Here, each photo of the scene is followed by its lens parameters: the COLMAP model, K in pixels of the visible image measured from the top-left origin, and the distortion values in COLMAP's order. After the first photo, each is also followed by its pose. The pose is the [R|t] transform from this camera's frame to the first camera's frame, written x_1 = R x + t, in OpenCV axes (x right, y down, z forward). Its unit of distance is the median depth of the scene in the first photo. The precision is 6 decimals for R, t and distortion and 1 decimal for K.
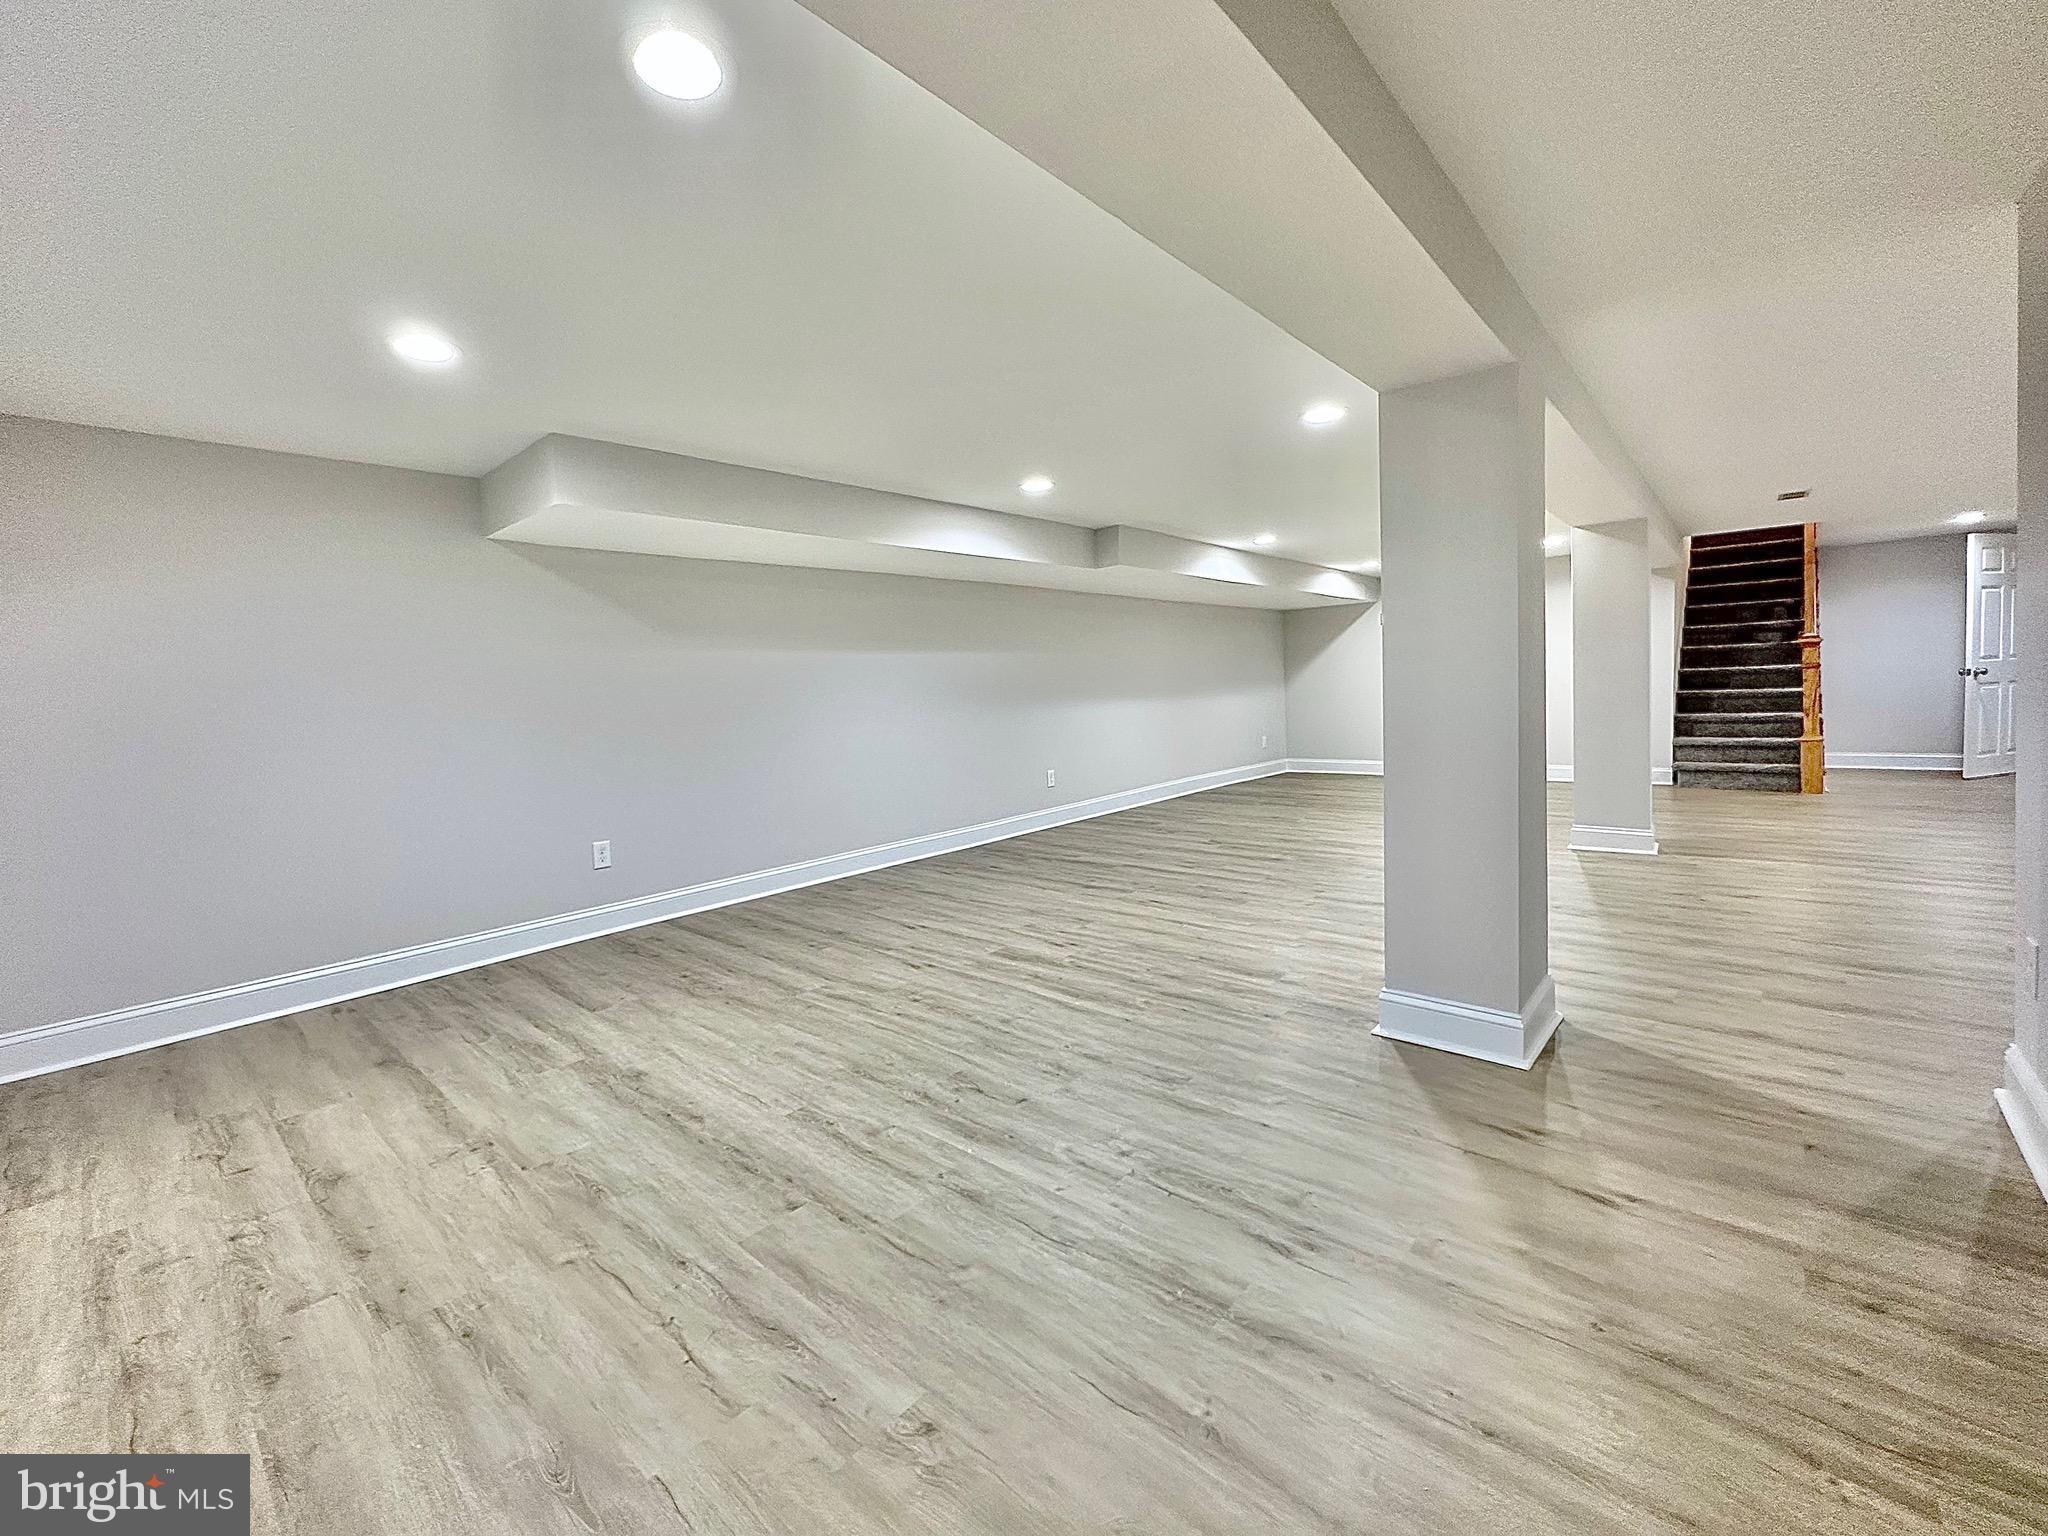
lens RADIAL K [[842.3, 0, 996.1], [0, 842.3, 761.0], [0, 0, 1]] dist [-0.001587, -0.000130]
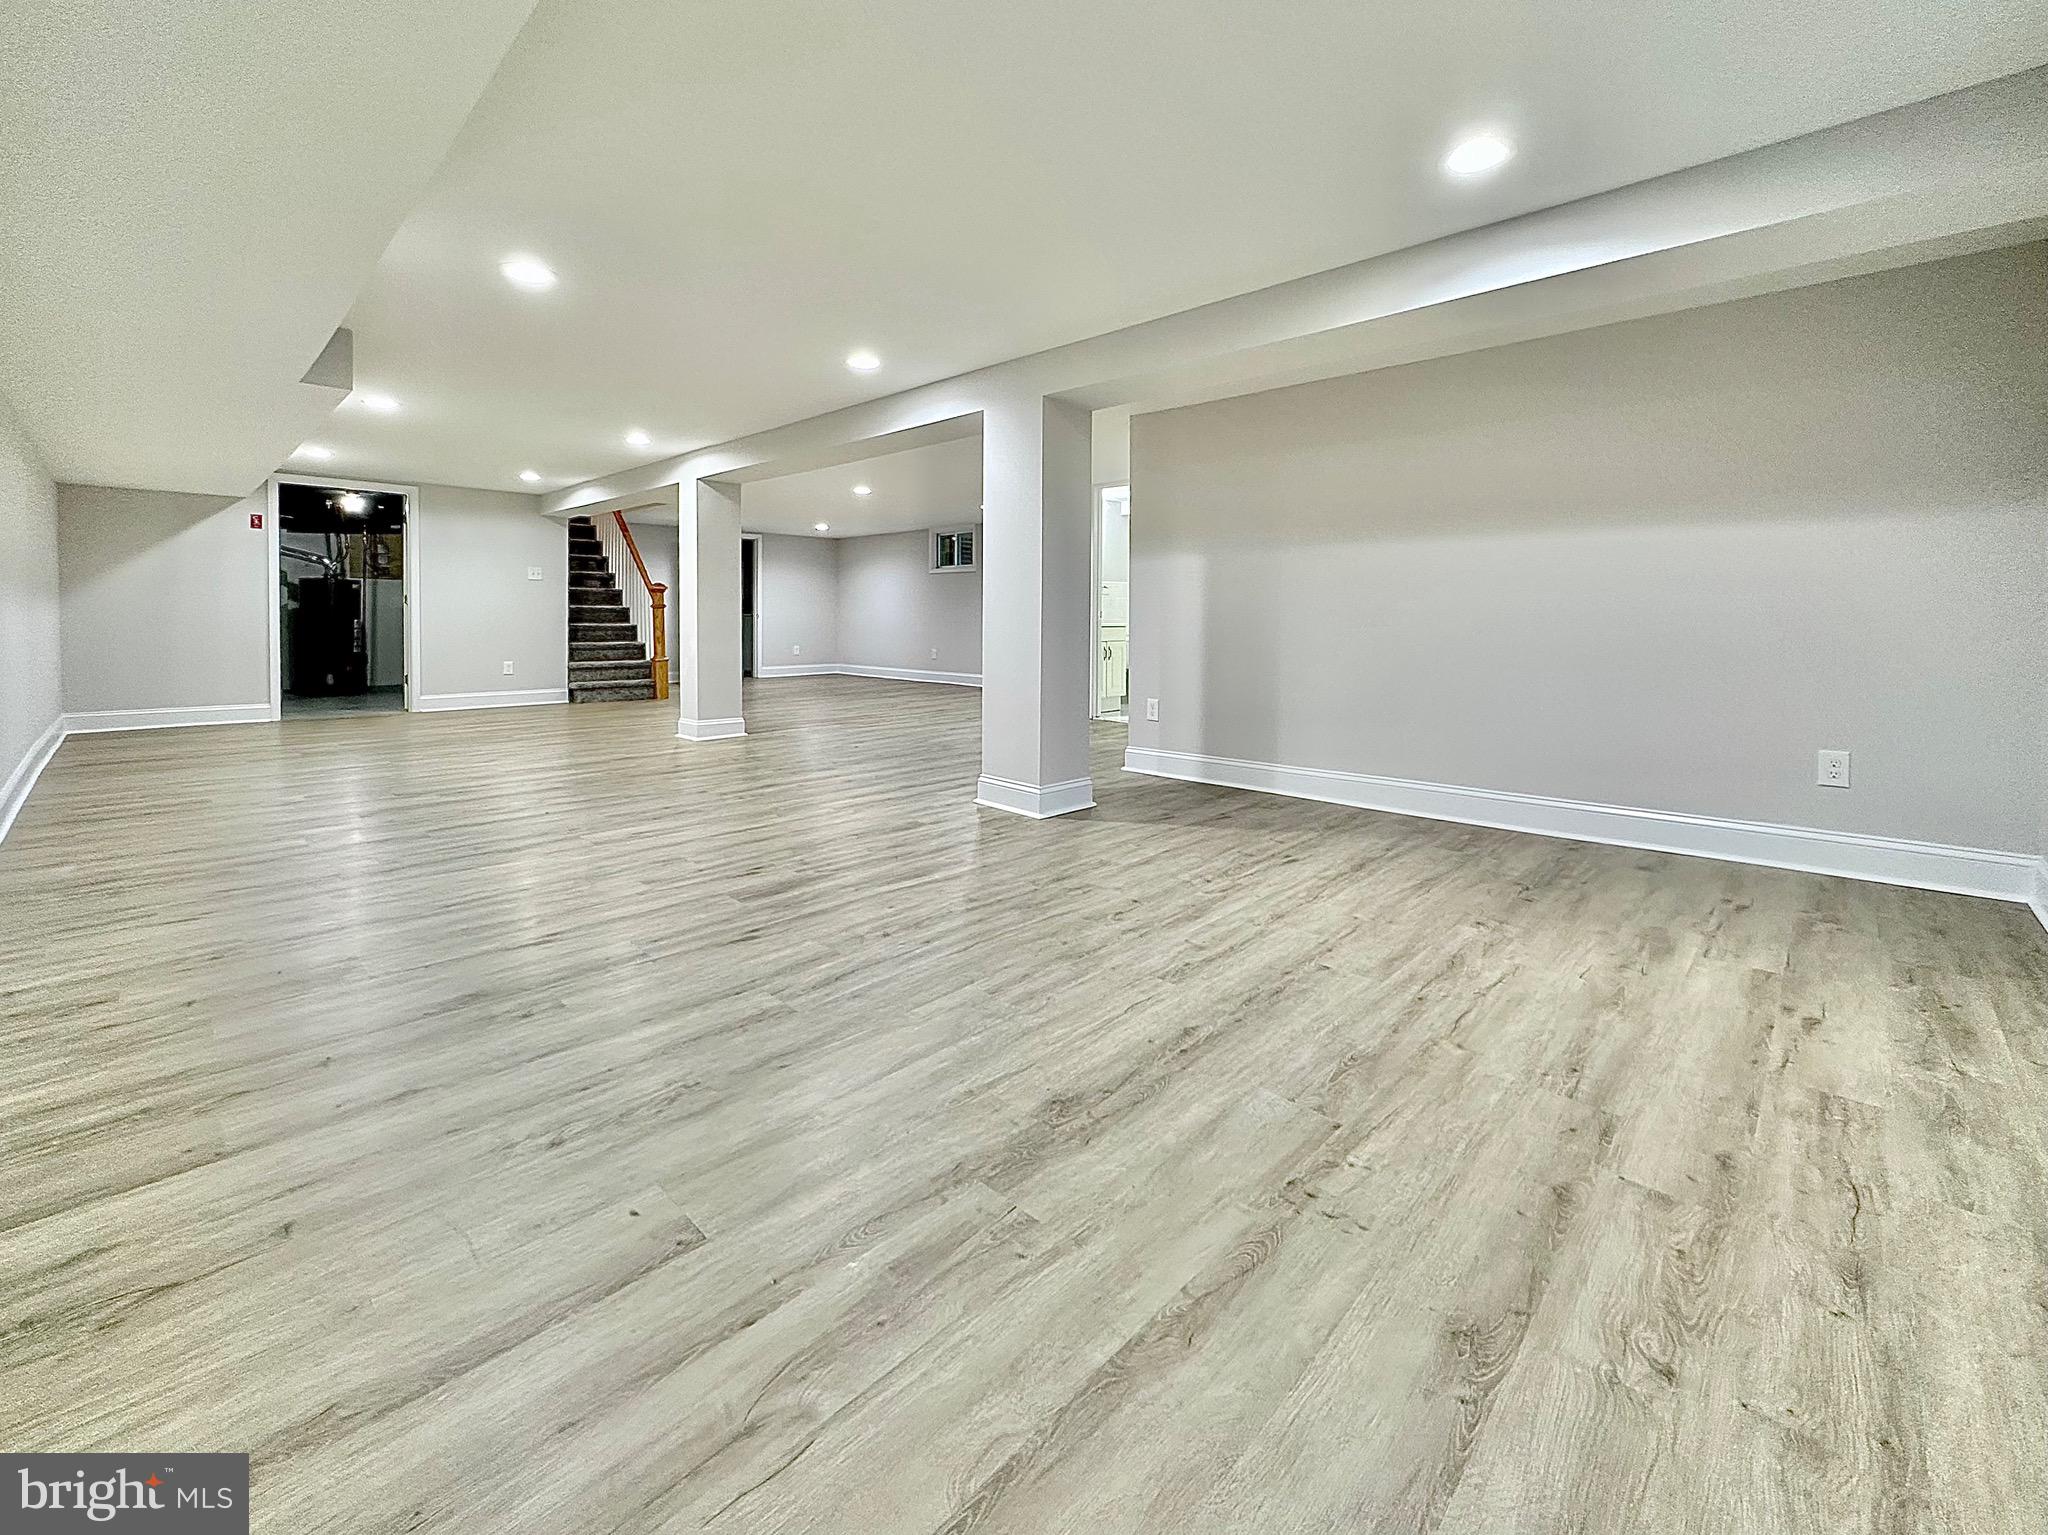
lens RADIAL K [[842.3, 0, 996.1], [0, 842.3, 760.5], [0, 0, 1]] dist [-0.001587, -0.000130]
pose [[0.042955, -0.123058, 0.991469, -1.023774], [0.074726, 0.990001, 0.119639, 0.035390], [-0.996279, 0.068950, 0.051721, 0.990890]]
